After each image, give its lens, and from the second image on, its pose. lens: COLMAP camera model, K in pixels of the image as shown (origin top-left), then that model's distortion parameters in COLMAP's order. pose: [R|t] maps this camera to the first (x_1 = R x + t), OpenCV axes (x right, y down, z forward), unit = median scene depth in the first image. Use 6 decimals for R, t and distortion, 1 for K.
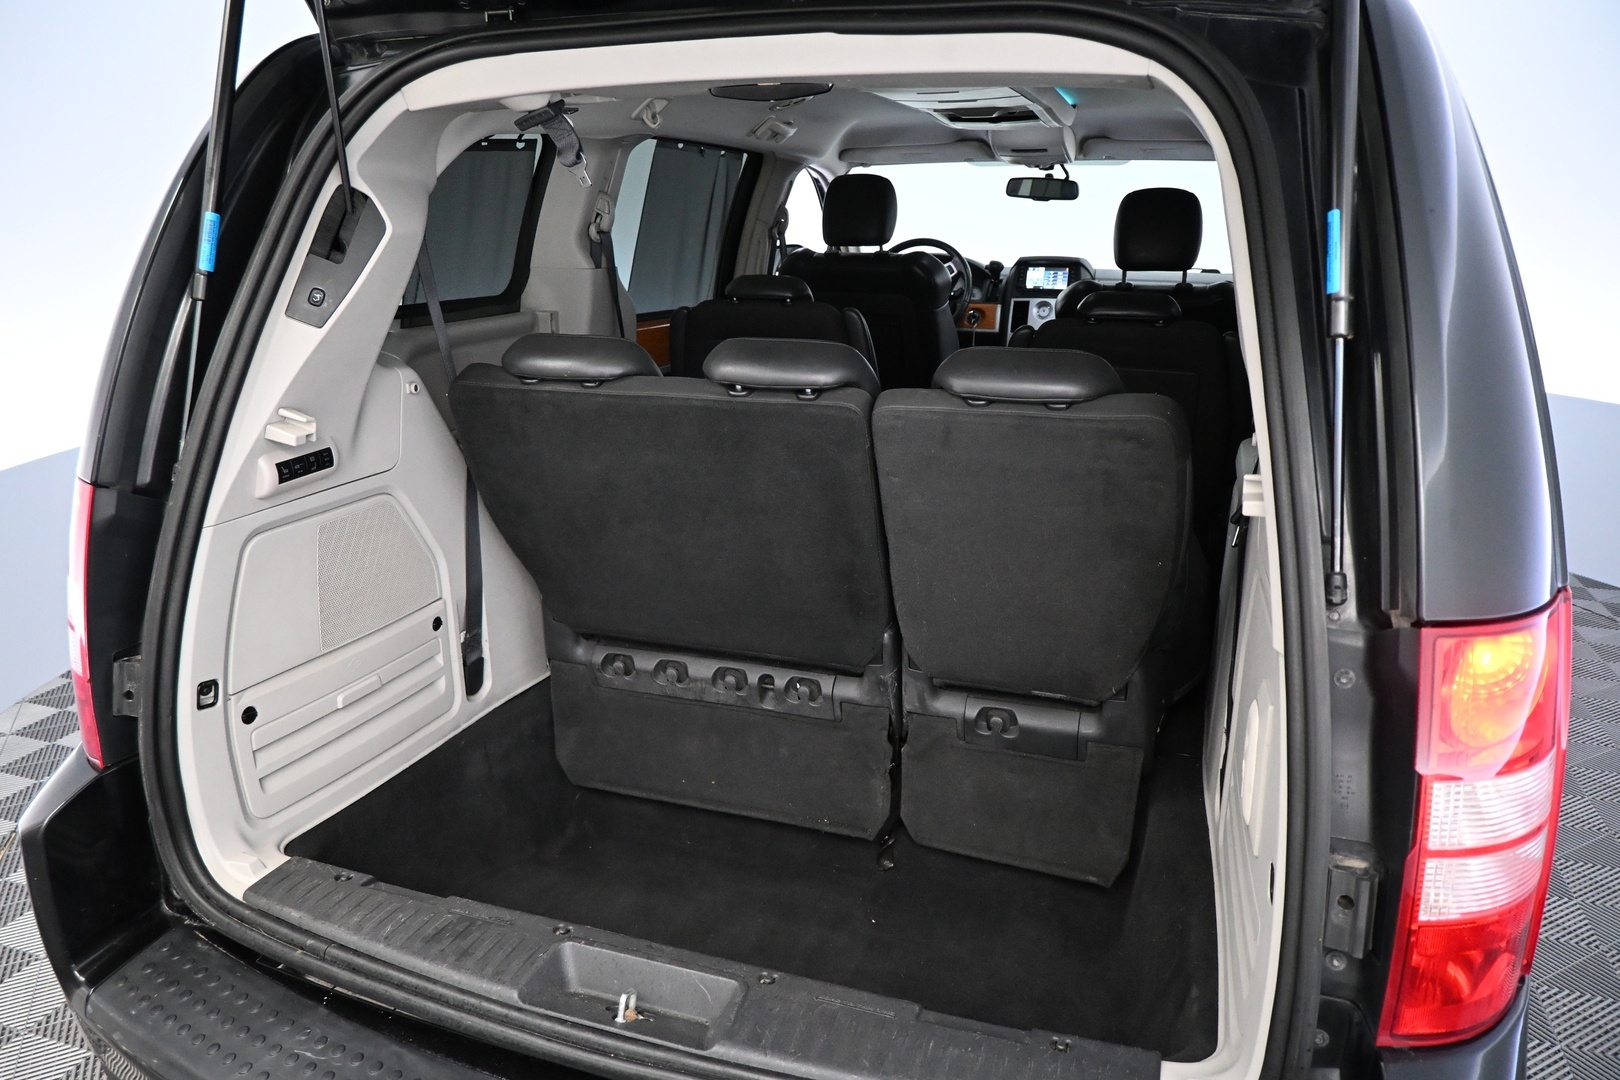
lens RADIAL K [[1103.0, 0, 812.0], [0, 1103.0, 541.2], [0, 0, 1]] dist [-0.004034, -0.002712]
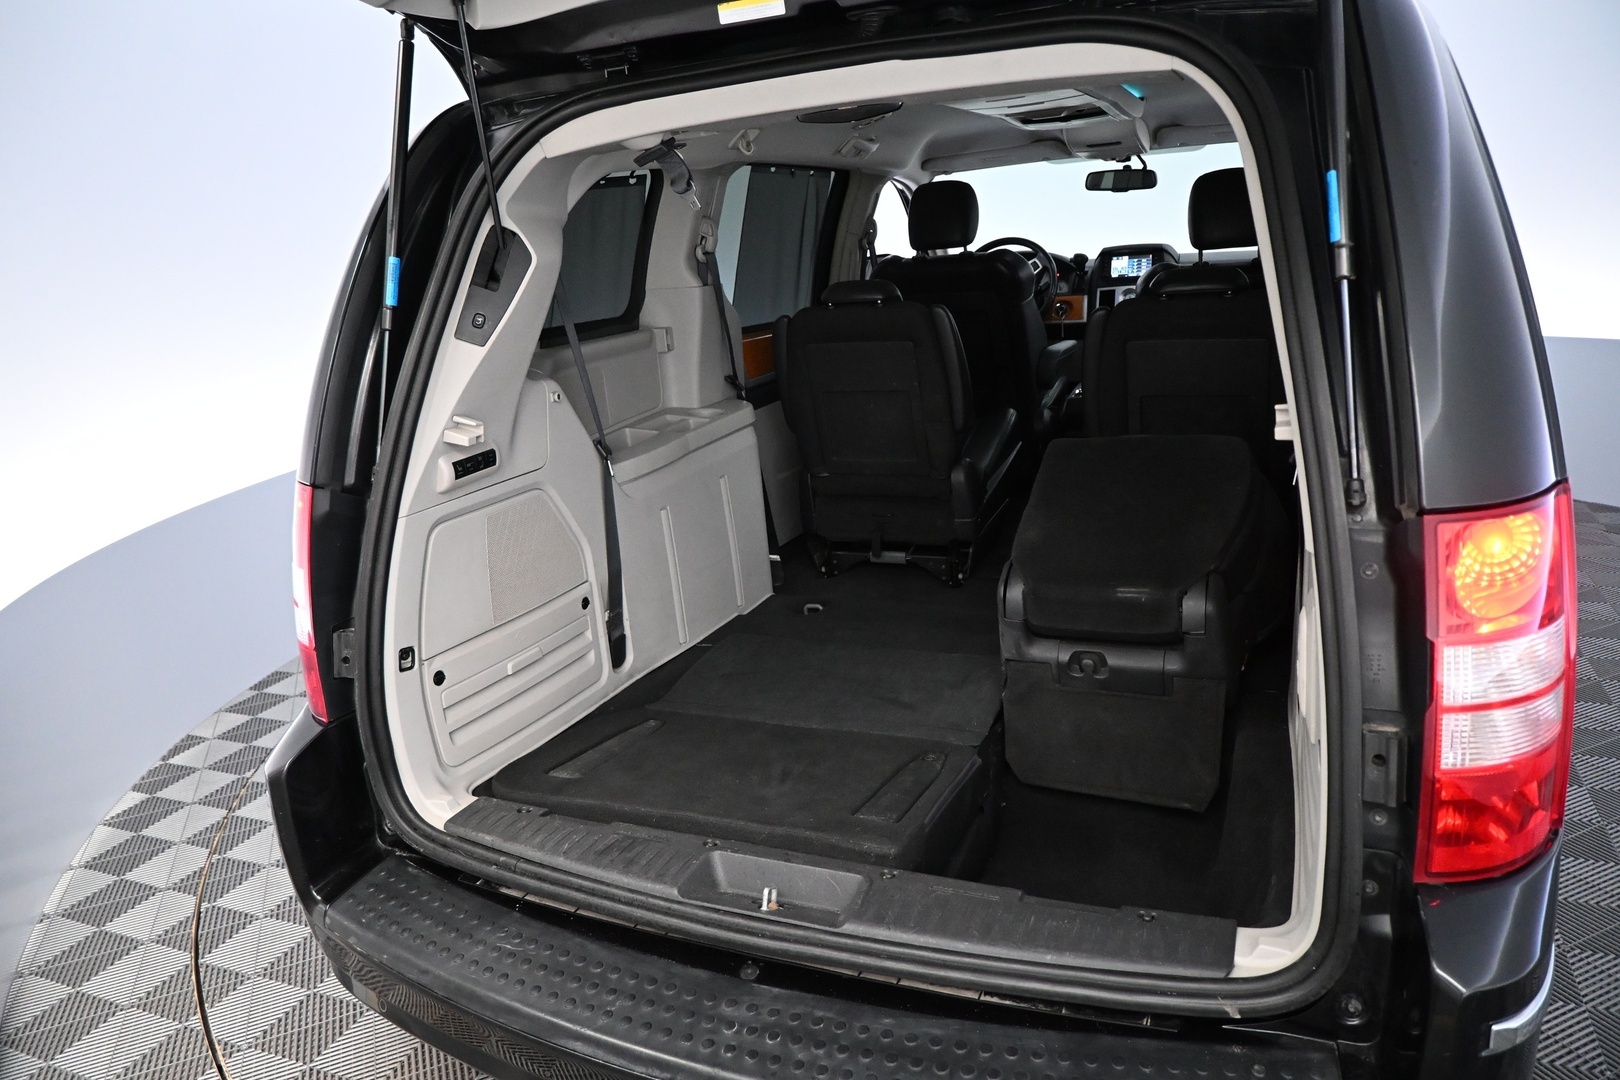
lens RADIAL K [[1103.0, 0, 809.5], [0, 1103.0, 539.5], [0, 0, 1]] dist [-0.004034, -0.002712]
pose [[0.993380, -0.055097, -0.100800, 0.012065], [0.053443, 0.998389, -0.019044, 0.056883], [0.101687, 0.013531, 0.994724, -0.147499]]
